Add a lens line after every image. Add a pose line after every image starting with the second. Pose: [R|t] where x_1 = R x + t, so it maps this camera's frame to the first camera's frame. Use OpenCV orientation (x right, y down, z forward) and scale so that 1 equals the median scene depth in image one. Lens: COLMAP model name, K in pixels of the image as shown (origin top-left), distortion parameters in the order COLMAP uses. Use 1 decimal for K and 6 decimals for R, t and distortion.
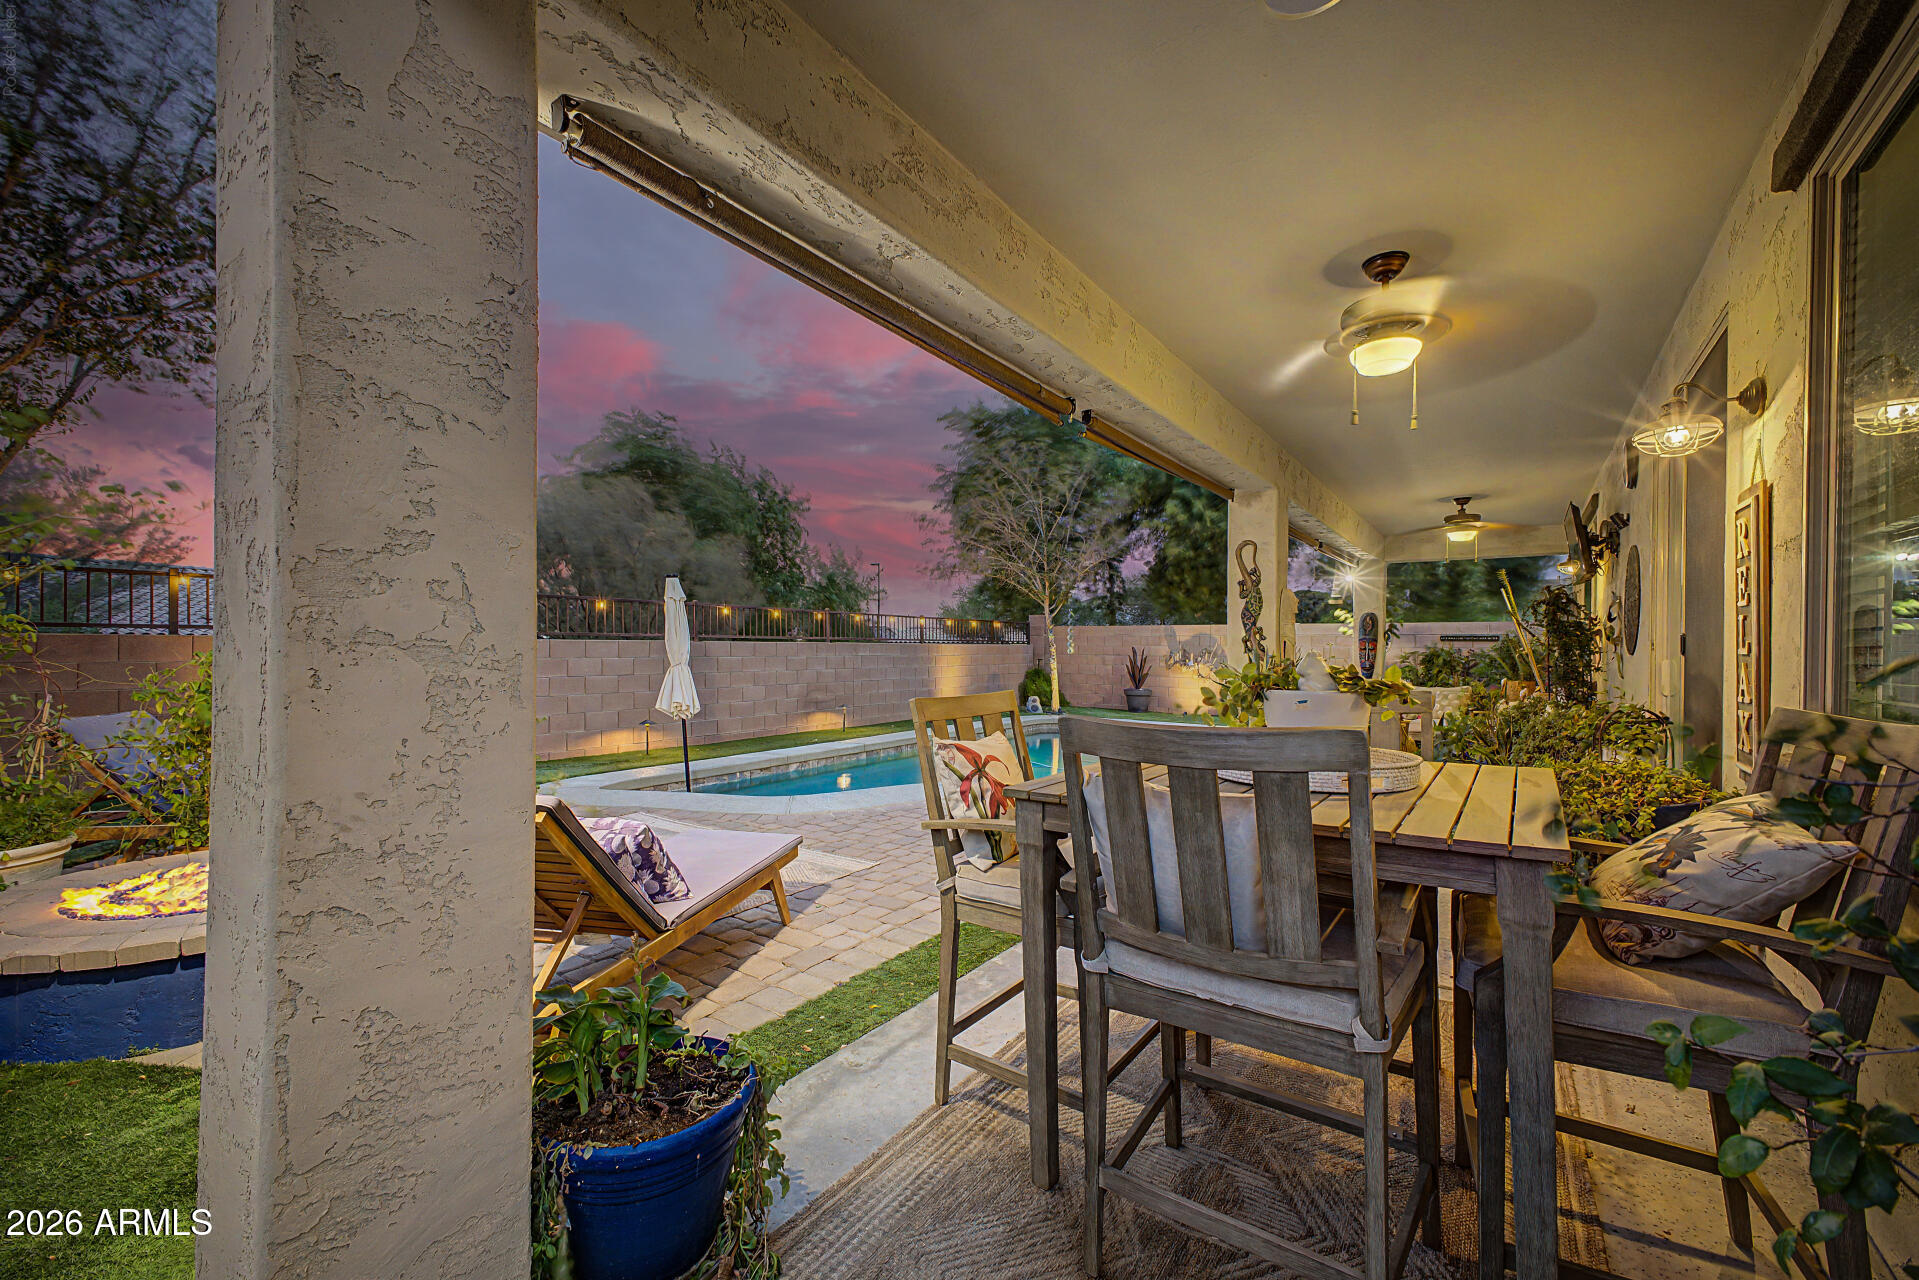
lens RADIAL K [[759.6, 0, 965.8], [0, 759.6, 642.9], [0, 0, 1]] dist [0.016591, -0.000056]
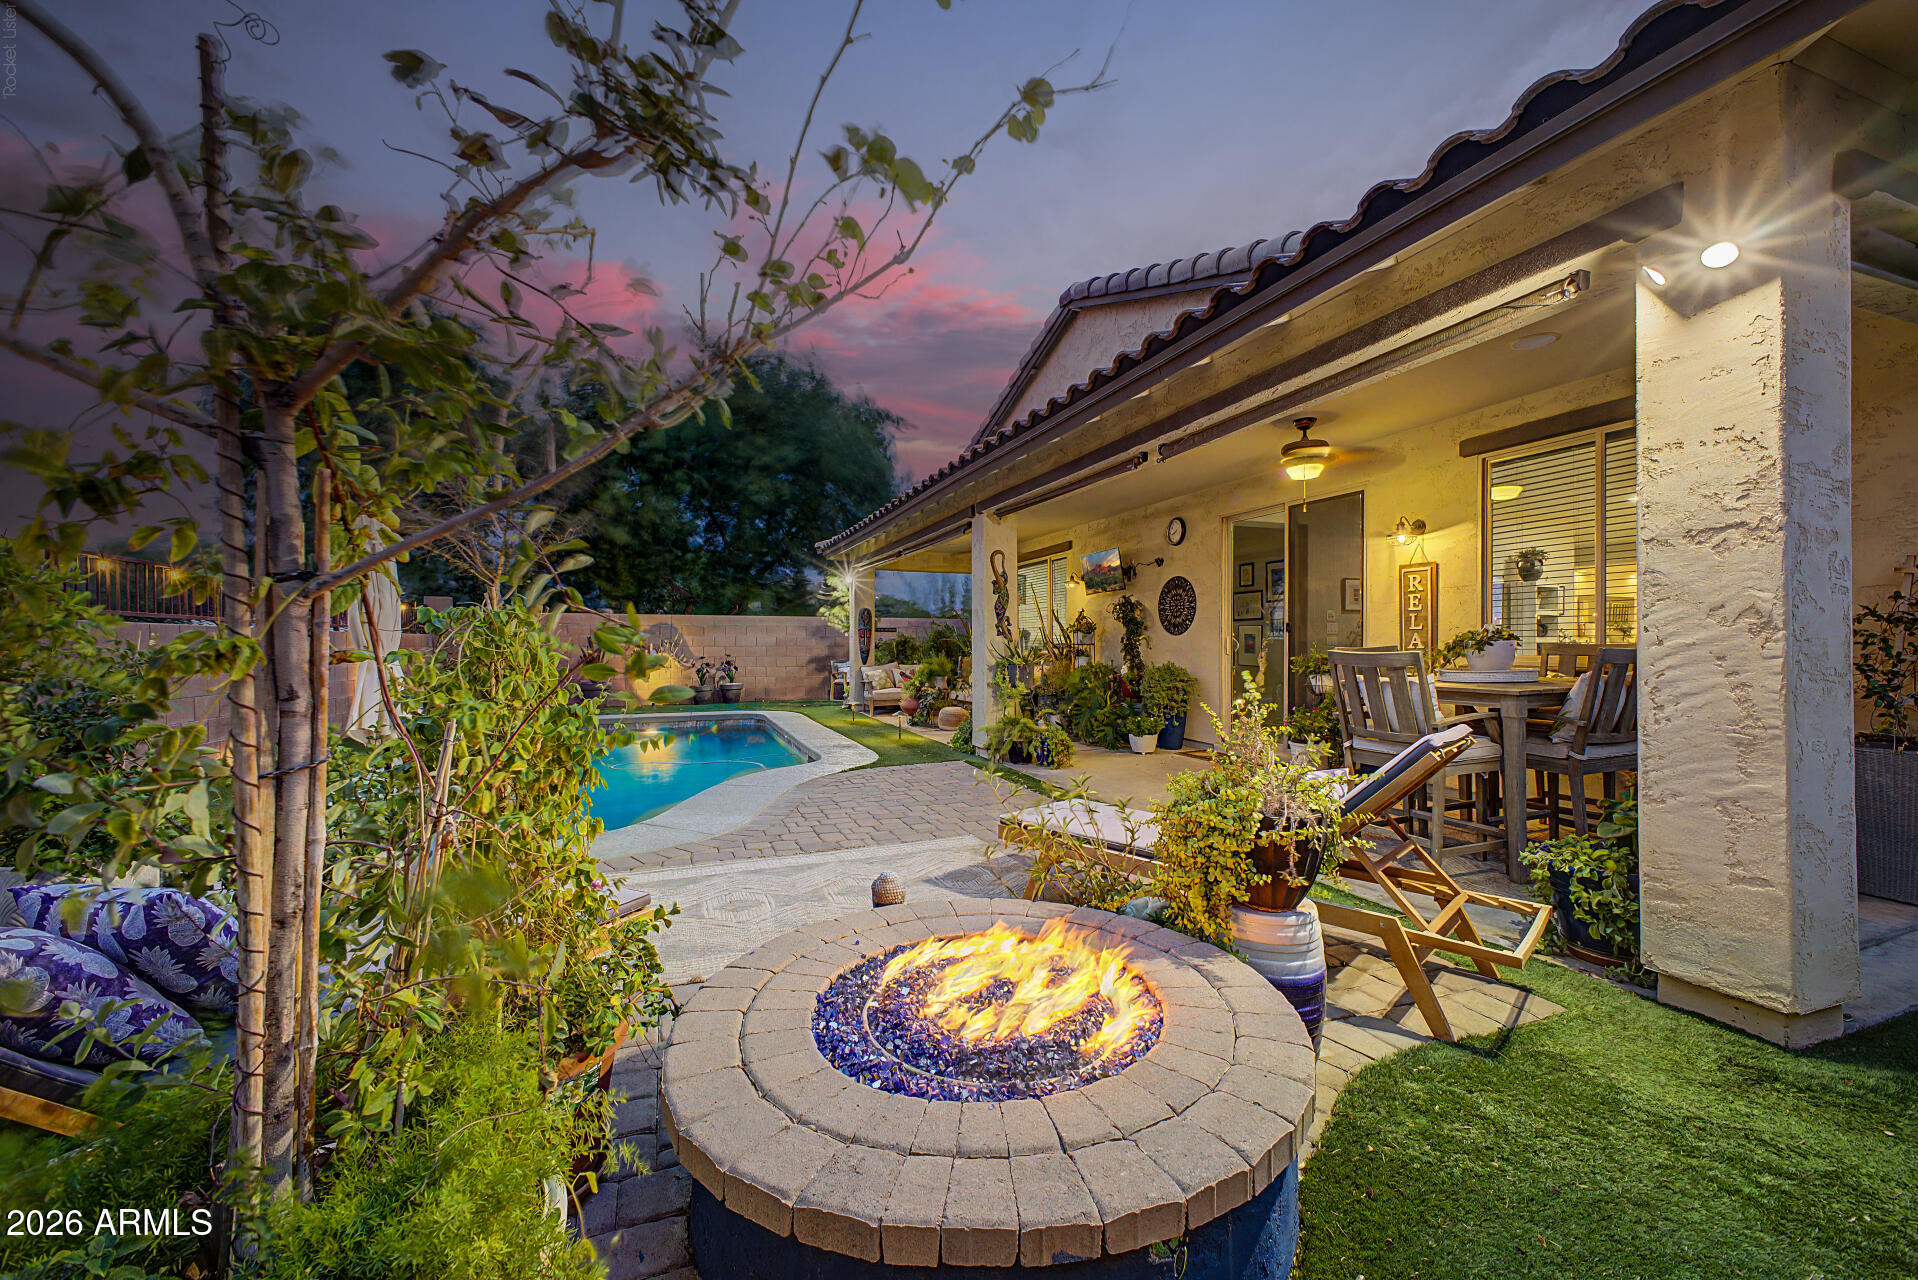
lens RADIAL K [[754.9, 0, 959.0], [0, 754.9, 640.0], [0, 0, 1]] dist [0.014666, -0.000003]
pose [[0.547818, -0.003965, 0.836588, -0.311304], [0.001938, 0.999992, 0.003471, 0.006526], [-0.836595, -0.000280, 0.547821, 0.138710]]
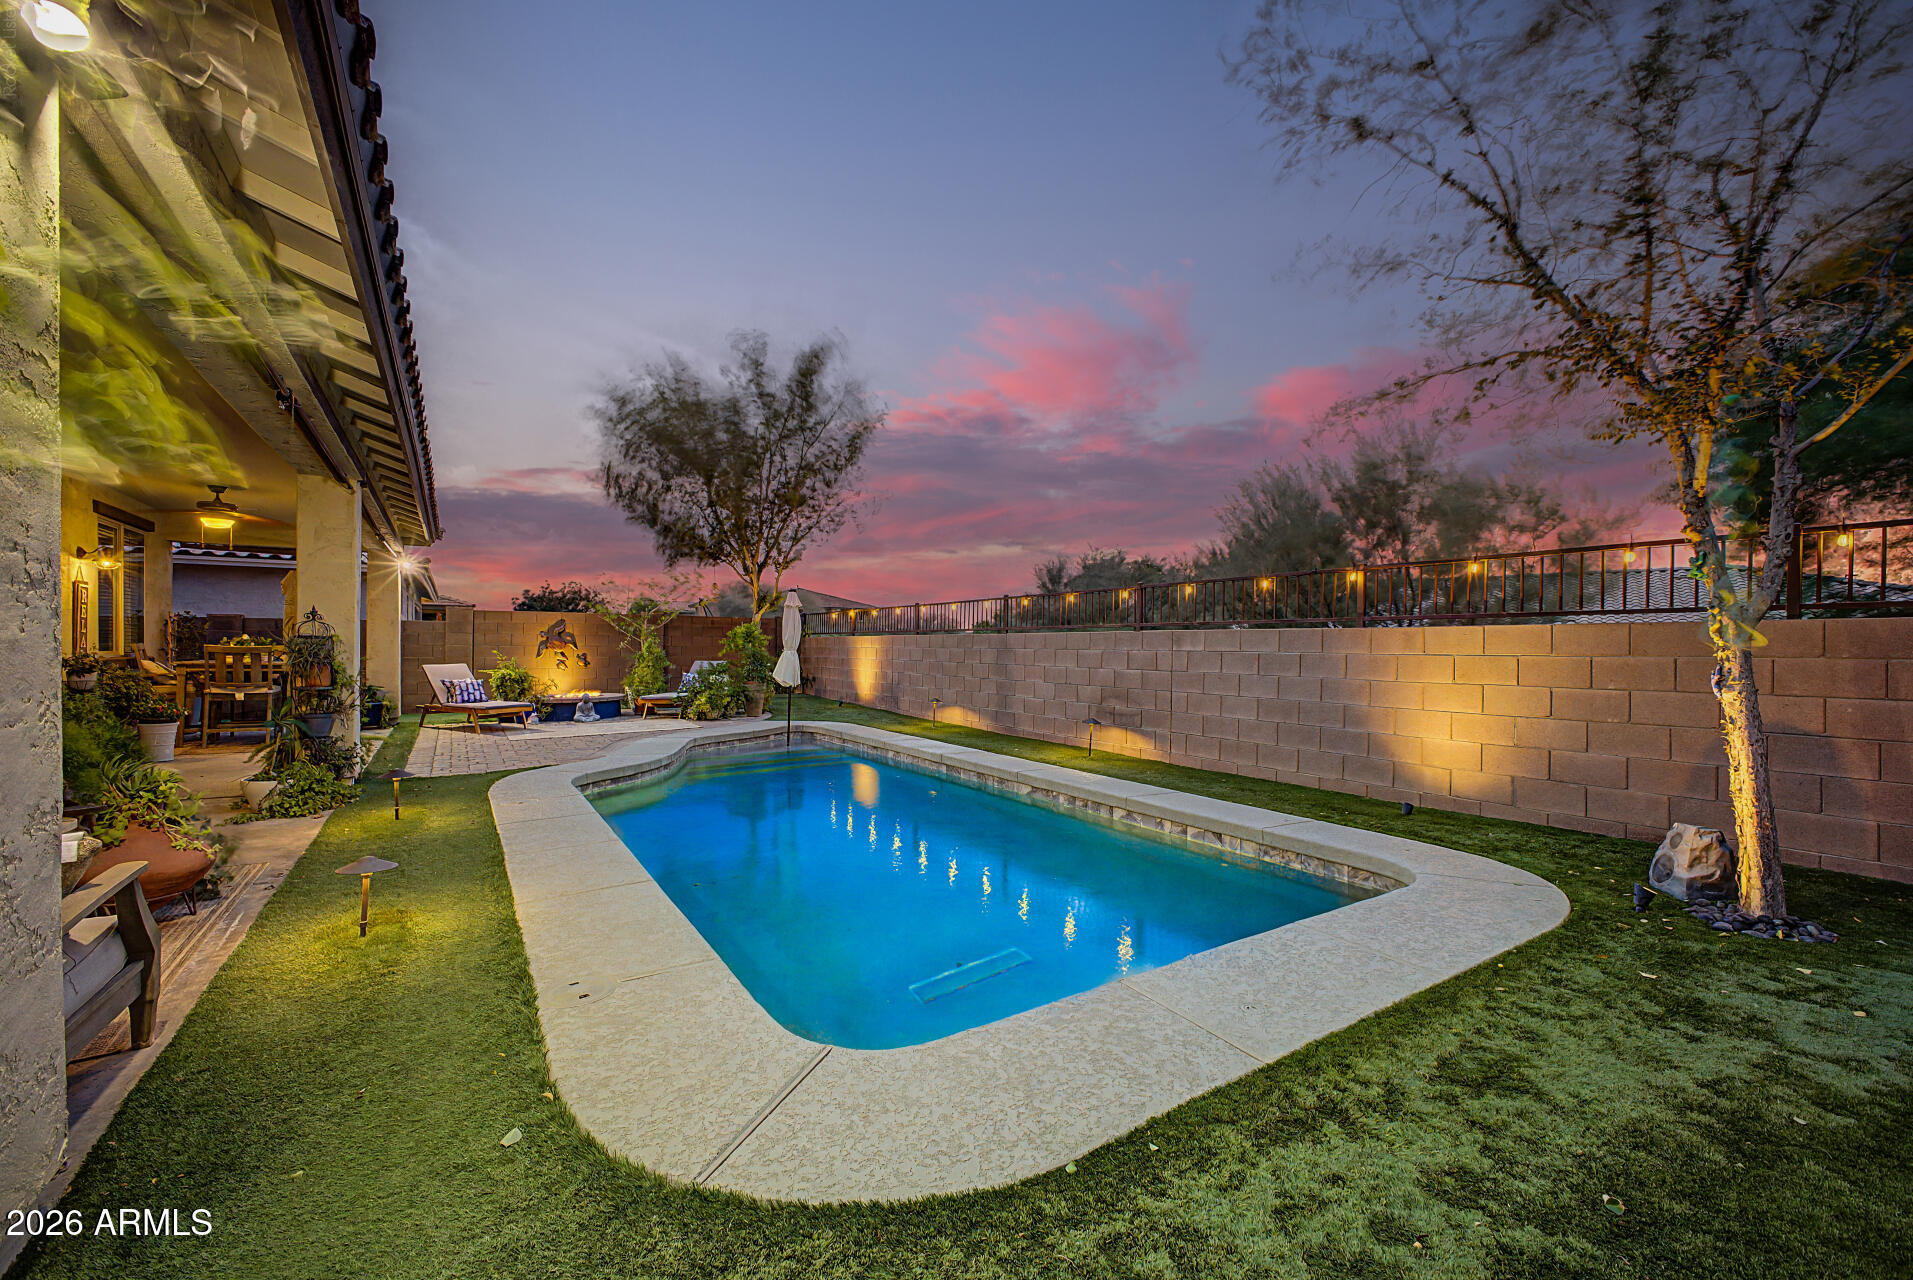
lens RADIAL K [[752.9, 0, 956.5], [0, 752.9, 640.0], [0, 0, 1]] dist [0.014666, -0.000003]
pose [[-0.365759, -0.015603, -0.930579, 0.424714], [-0.002407, 0.999872, -0.015819, 0.015785], [0.930706, -0.003546, -0.365750, 0.902641]]
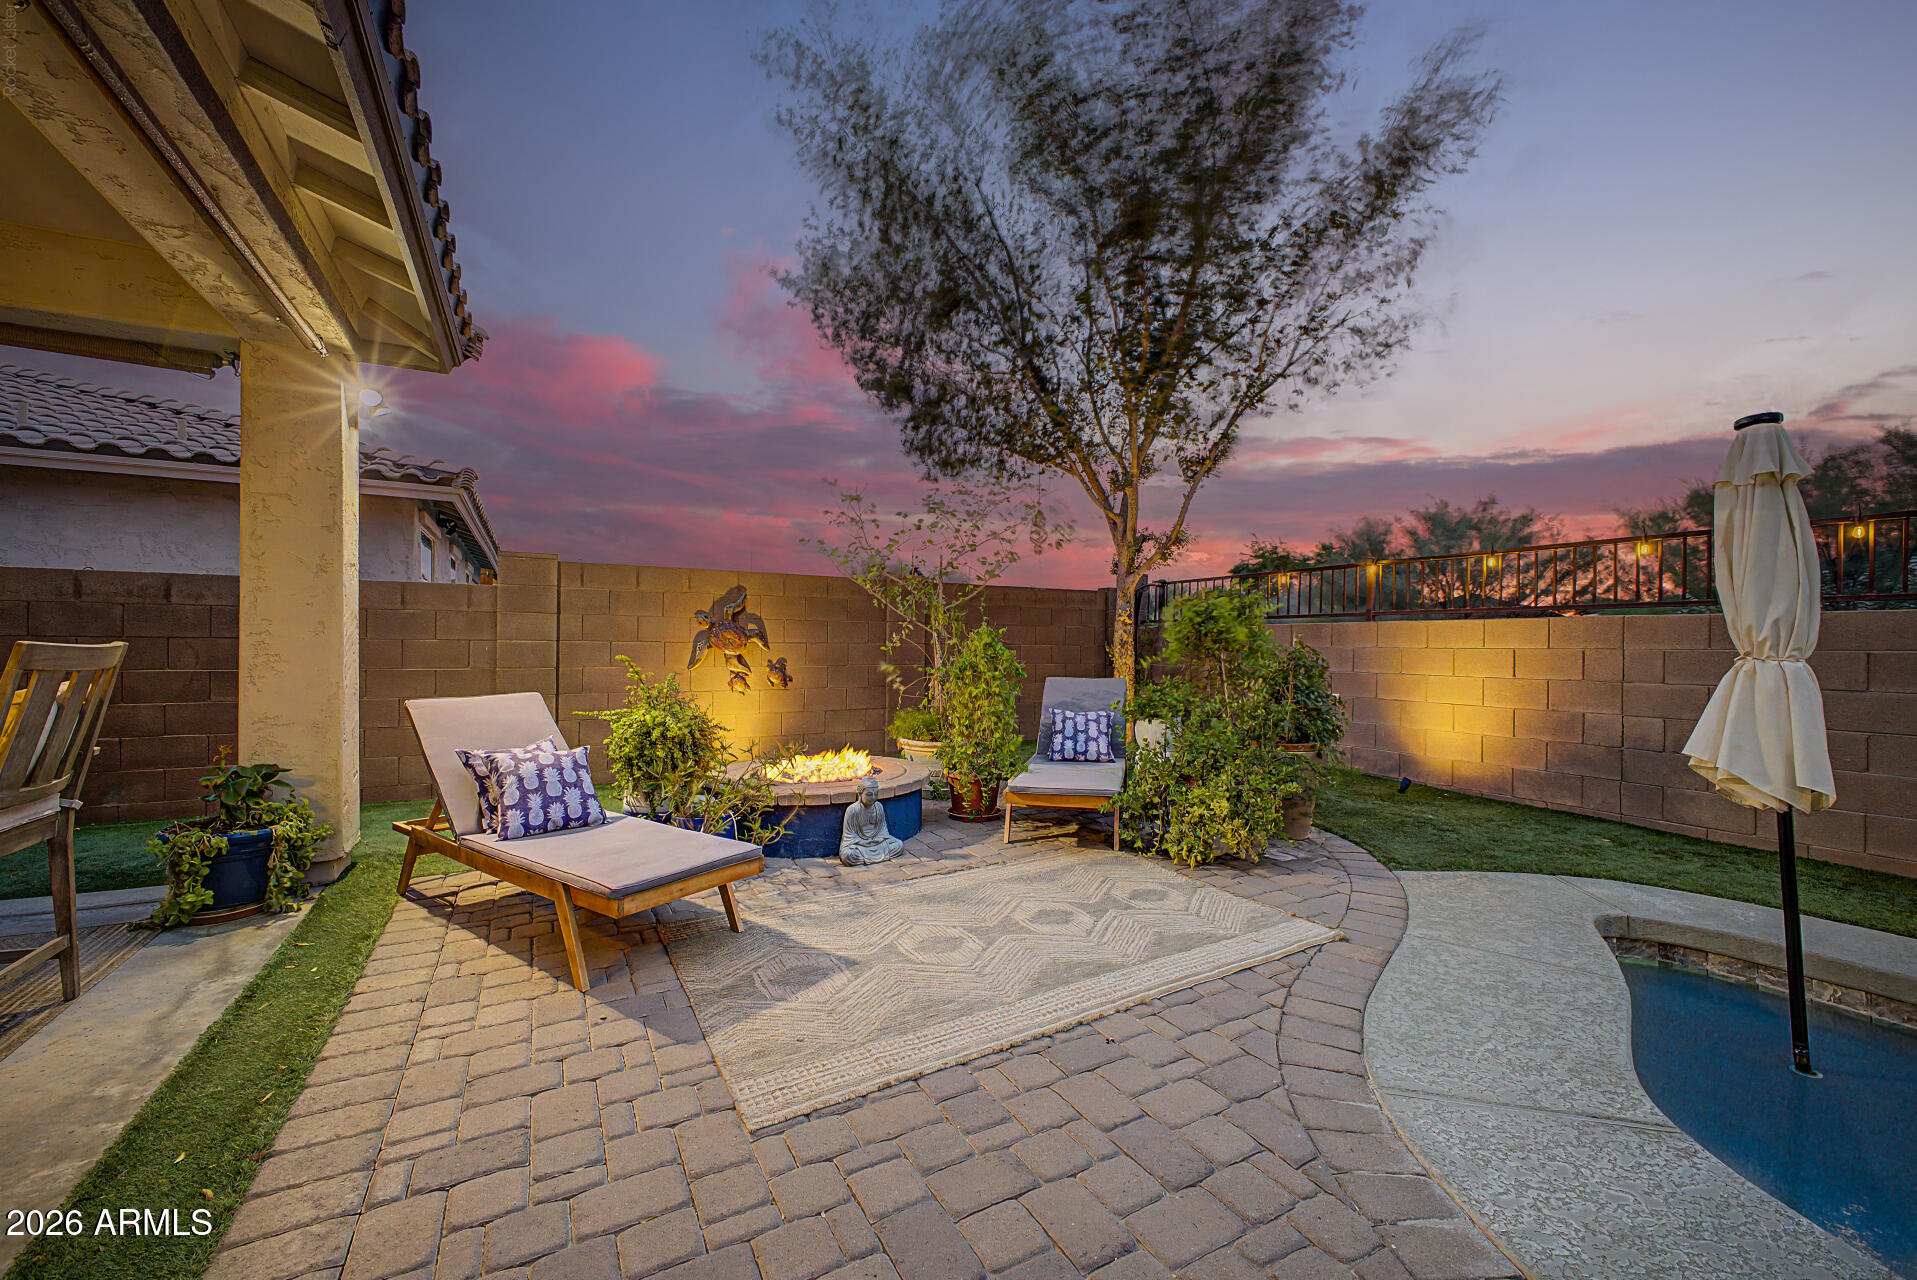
lens RADIAL K [[758.8, 0, 964.7], [0, 758.8, 642.9], [0, 0, 1]] dist [0.016591, -0.000056]
pose [[-0.431437, -0.009682, -0.902091, 0.063480], [-0.004795, 0.999953, -0.008439, 0.012559], [0.902130, 0.000684, -0.431464, 0.400736]]
